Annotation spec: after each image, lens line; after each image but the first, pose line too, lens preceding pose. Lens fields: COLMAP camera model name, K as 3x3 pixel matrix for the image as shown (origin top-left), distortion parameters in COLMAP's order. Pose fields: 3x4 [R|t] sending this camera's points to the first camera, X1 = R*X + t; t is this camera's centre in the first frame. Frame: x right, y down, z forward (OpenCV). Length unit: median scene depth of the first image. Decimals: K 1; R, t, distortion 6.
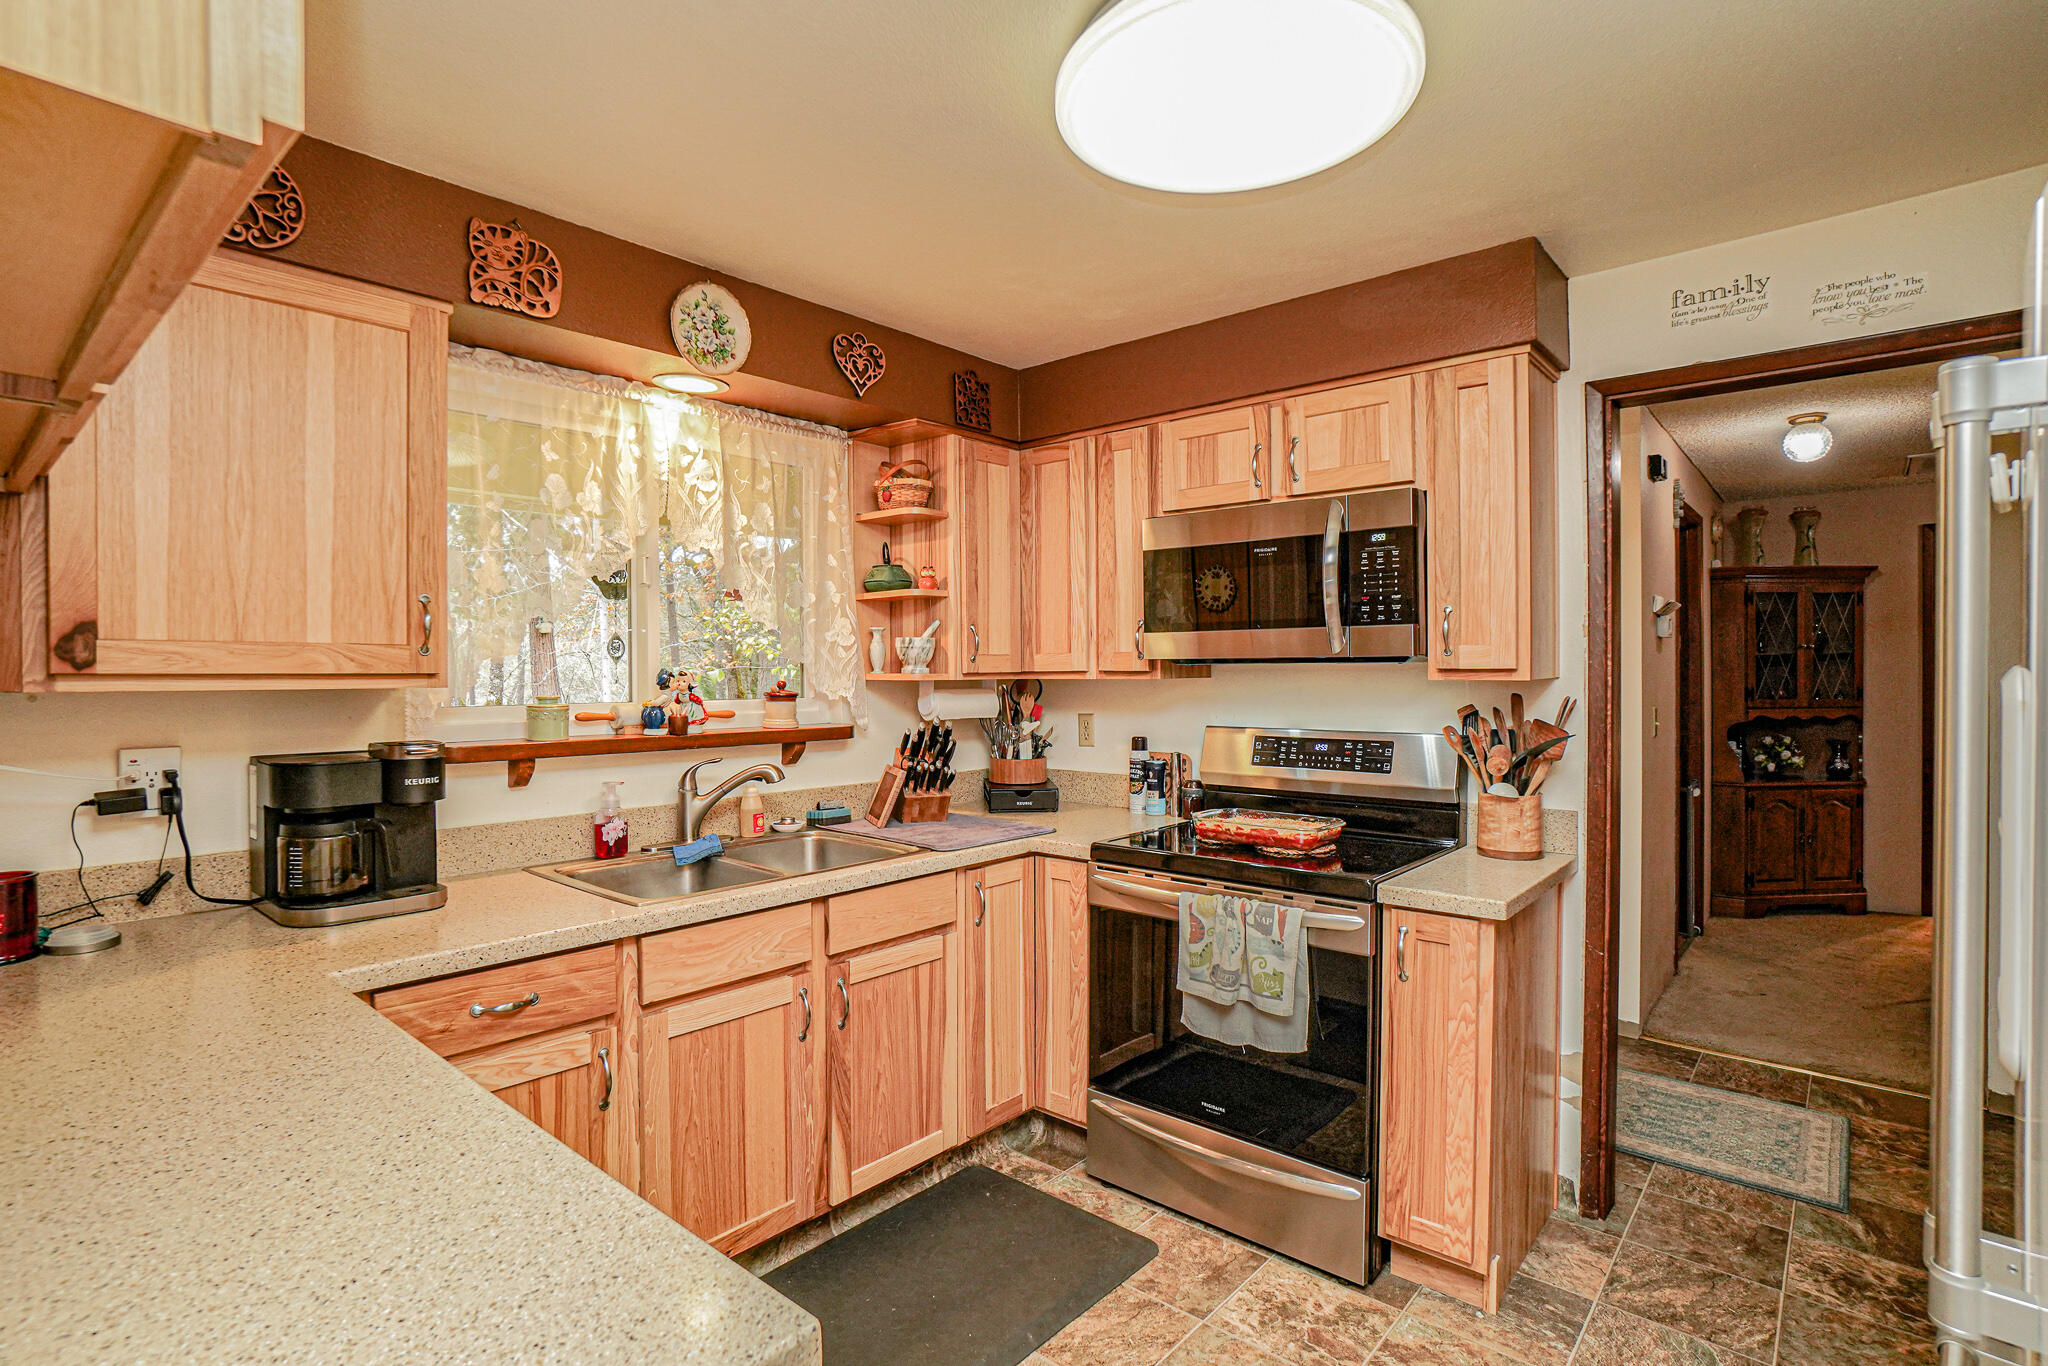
lens RADIAL K [[1014.1, 0, 1026.5], [0, 1014.1, 682.8], [0, 0, 1]] dist [-0.021640, 0.011569]
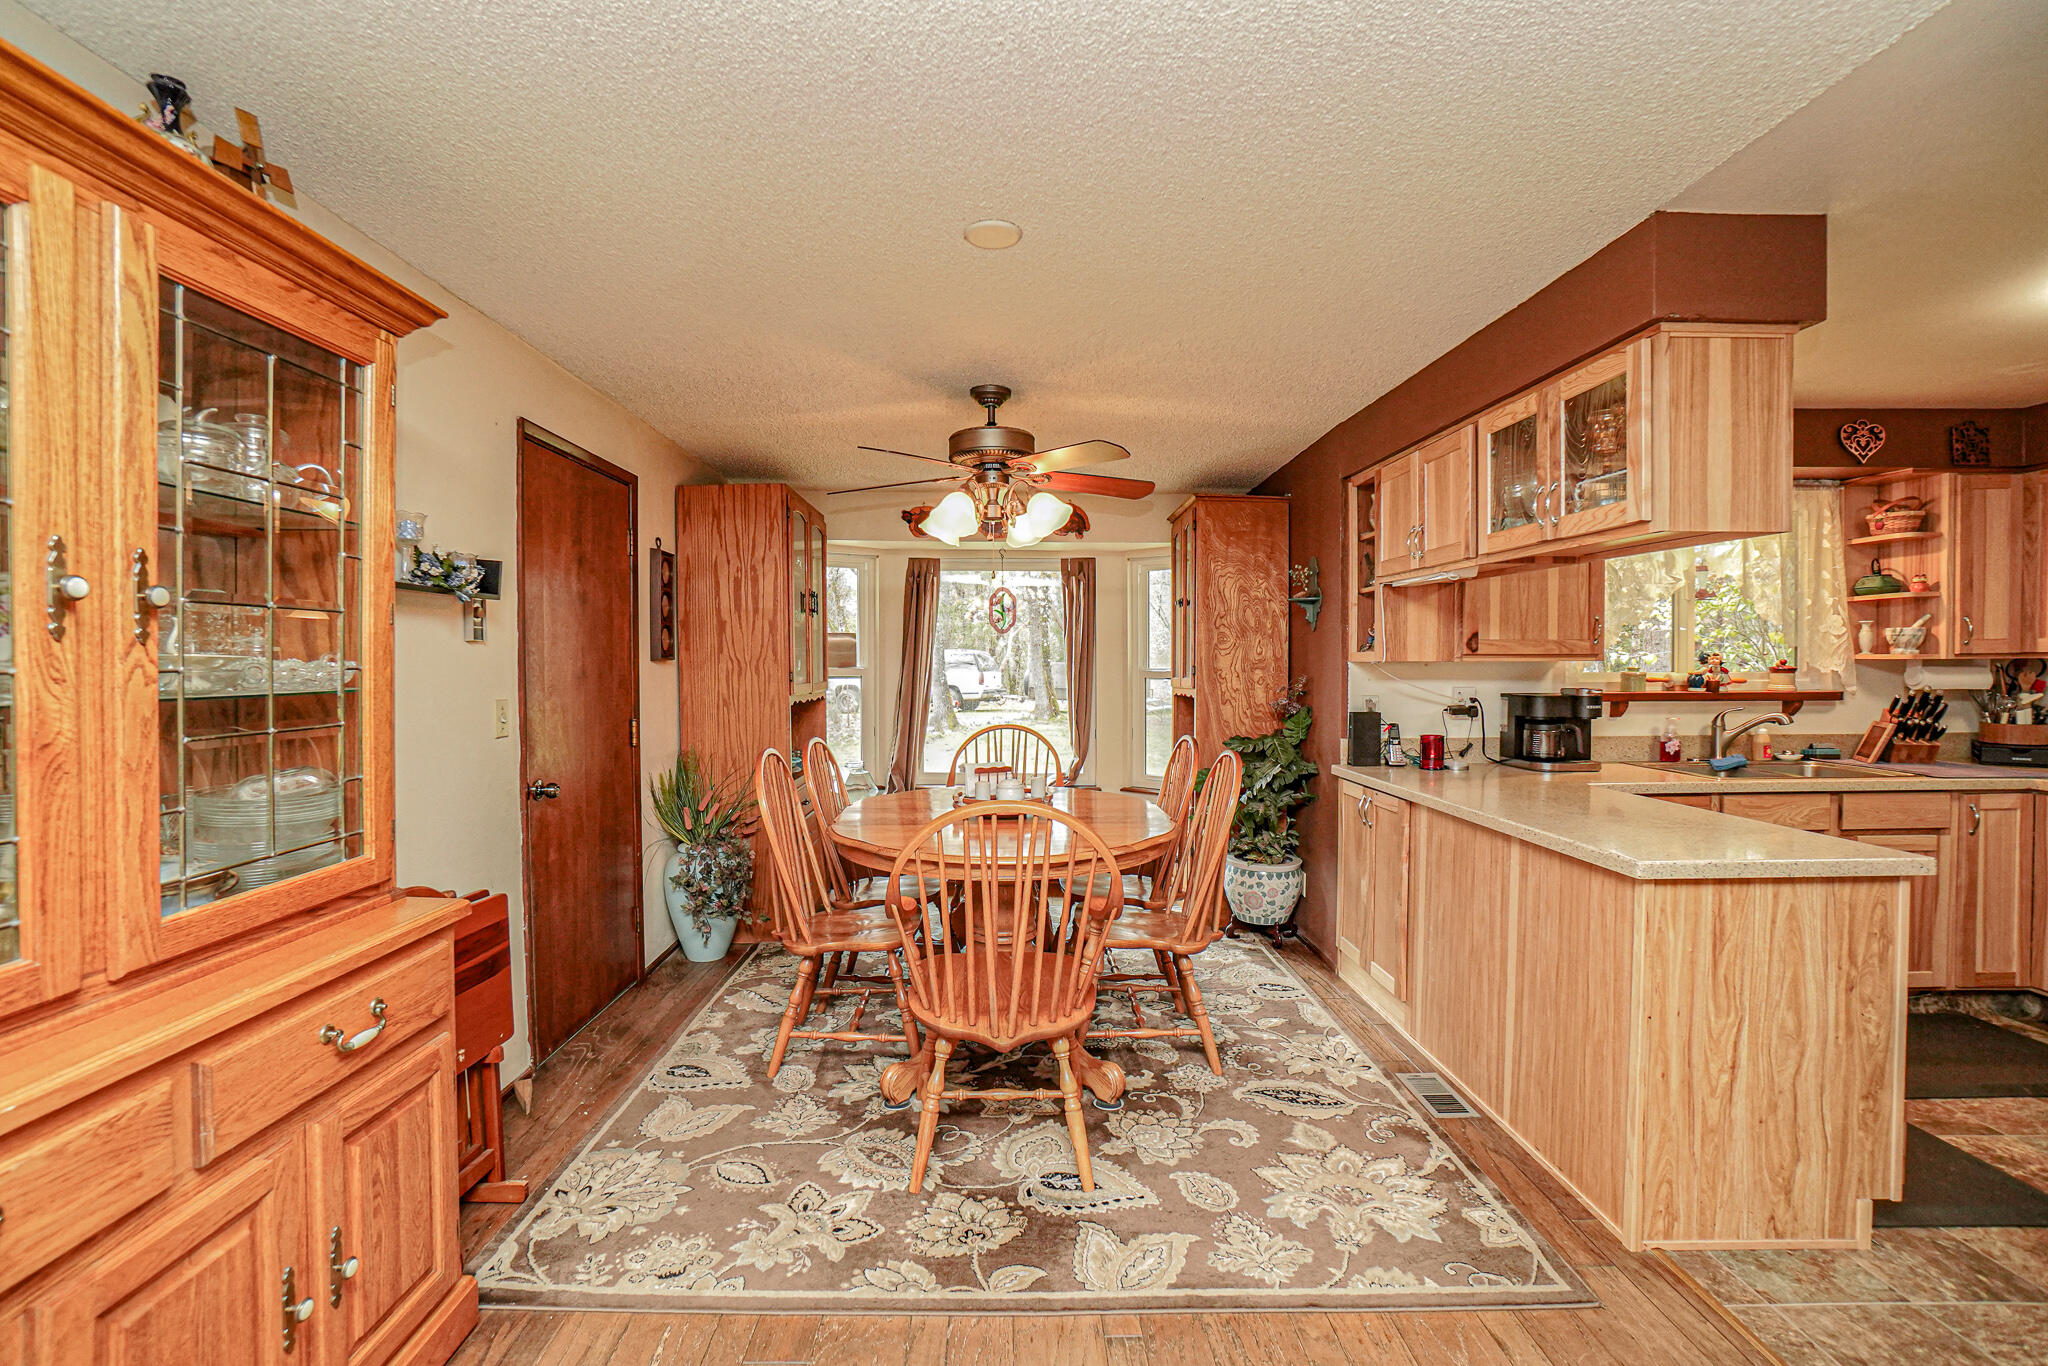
lens RADIAL K [[913.8, 0, 1033.0], [0, 913.8, 680.5], [0, 0, 1]] dist [-0.021465, 0.010590]
pose [[0.676660, 0.016233, -0.736117, -0.009493], [-0.006008, 0.999845, 0.016526, 0.015343], [0.736272, -0.006760, 0.676652, -0.795060]]
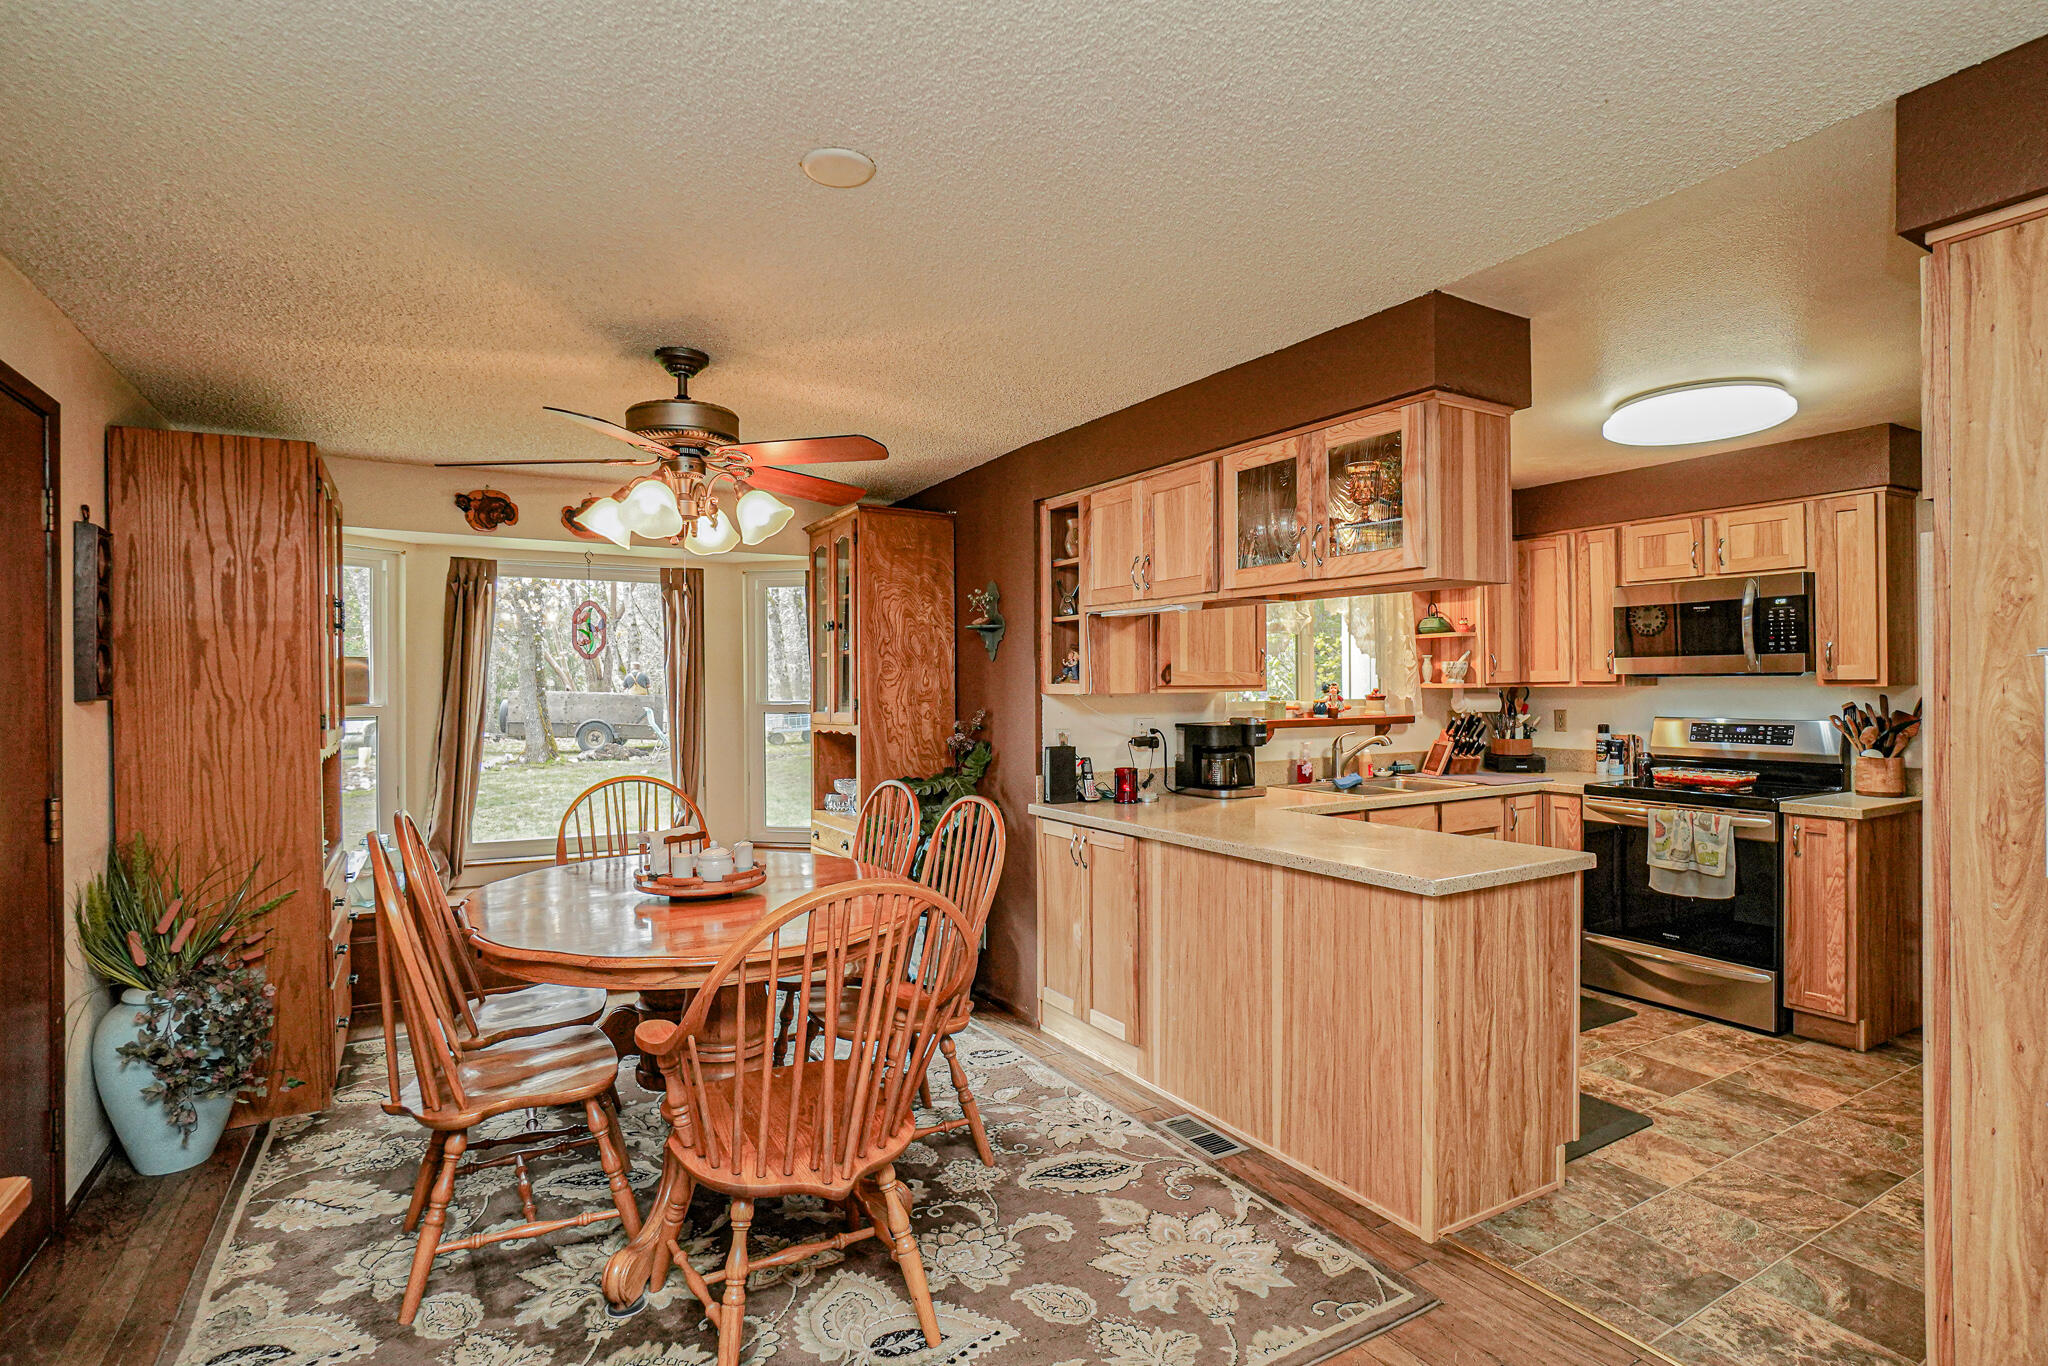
lens RADIAL K [[1014.1, 0, 1037.8], [0, 1014.1, 683.2], [0, 0, 1]] dist [-0.021640, 0.011569]
pose [[0.947234, -0.005521, -0.320496, -0.262194], [0.002308, 0.999943, -0.010404, 0.006103], [0.320536, 0.009115, 0.947193, -0.895131]]
